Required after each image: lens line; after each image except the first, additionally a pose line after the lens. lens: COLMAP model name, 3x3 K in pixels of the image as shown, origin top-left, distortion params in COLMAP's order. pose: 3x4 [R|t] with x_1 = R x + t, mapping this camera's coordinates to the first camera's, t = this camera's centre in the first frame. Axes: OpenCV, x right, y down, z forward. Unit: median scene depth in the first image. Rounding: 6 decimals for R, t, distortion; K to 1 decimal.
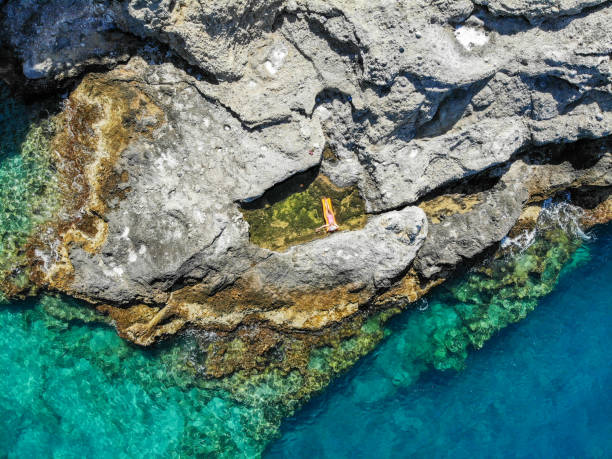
lens RADIAL K [[454.2, 0, 303.7], [0, 454.2, 233.5], [0, 0, 1]] dist [0.148671, -0.363155]
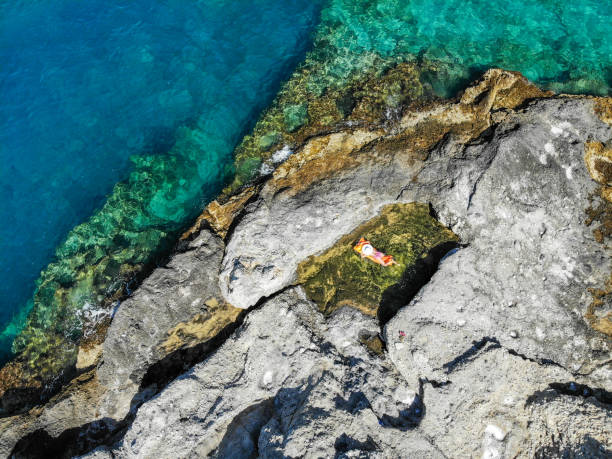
lens RADIAL K [[452.2, 0, 305.0], [0, 452.2, 234.1], [0, 0, 1]] dist [0.042053, -0.144319]
pose [[-0.949701, 0.299733, -0.090705, 0.177372], [-0.312843, -0.921039, 0.231983, -0.147026], [-0.014009, 0.248691, 0.968482, 0.252518]]
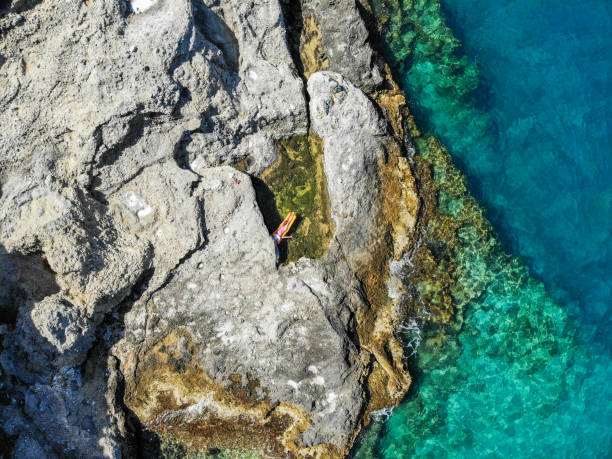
lens RADIAL K [[454.2, 0, 303.7], [0, 454.2, 233.5], [0, 0, 1]] dist [0.148671, -0.363155]
pose [[0.136934, -0.990573, -0.003727, -0.067707], [0.990576, 0.136922, 0.003276, -0.027529], [-0.002735, -0.004140, 0.999988, 0.036878]]
